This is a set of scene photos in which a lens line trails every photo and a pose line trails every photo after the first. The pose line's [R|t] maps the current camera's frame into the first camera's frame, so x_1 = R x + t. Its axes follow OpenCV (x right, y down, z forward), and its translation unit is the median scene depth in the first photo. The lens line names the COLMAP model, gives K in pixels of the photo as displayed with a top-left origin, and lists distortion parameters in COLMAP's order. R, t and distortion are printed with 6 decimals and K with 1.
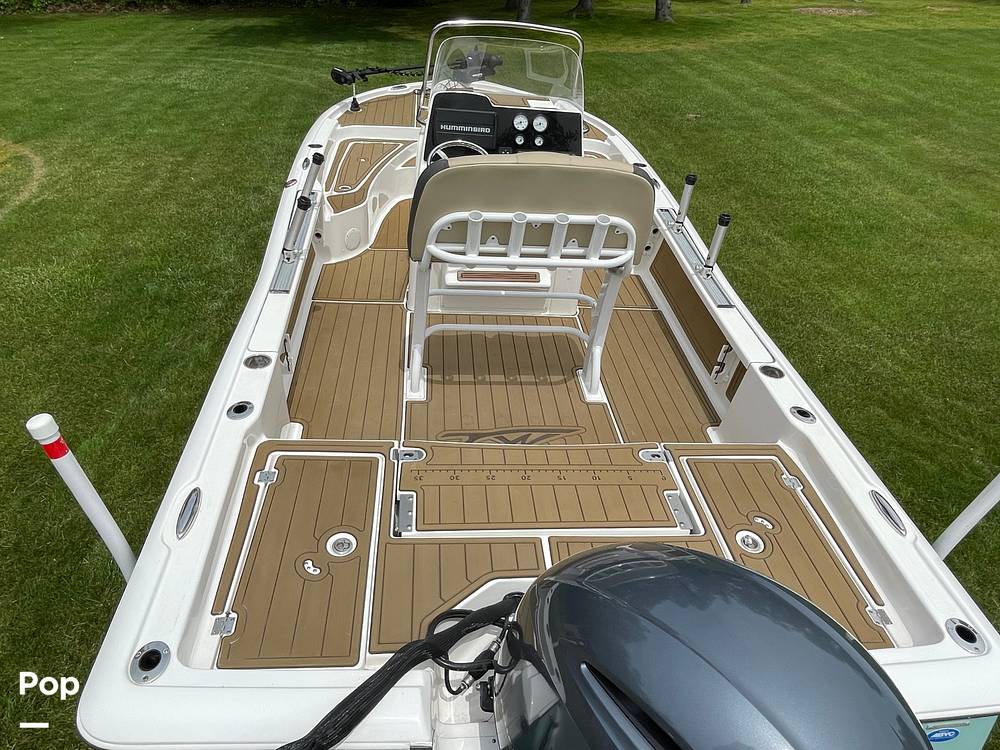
lens RADIAL K [[636.1, 0, 495.6], [0, 636.1, 378.4], [0, 0, 1]] dist [-0.003079, -0.000350]
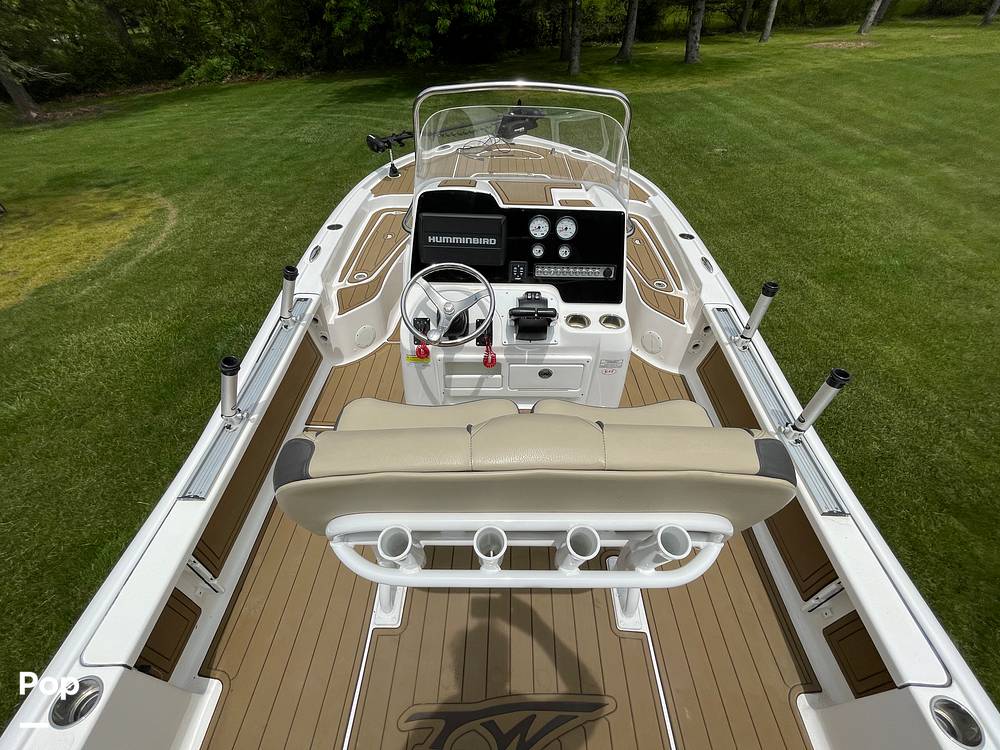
lens RADIAL K [[436.9, 0, 500.7], [0, 436.9, 377.4], [0, 0, 1]] dist [-0.001785, -0.001053]
pose [[0.993500, 0.019307, -0.112181, 0.026490], [-0.008025, 0.994938, 0.100169, -0.135311], [0.113547, -0.098618, 0.988626, 0.232618]]
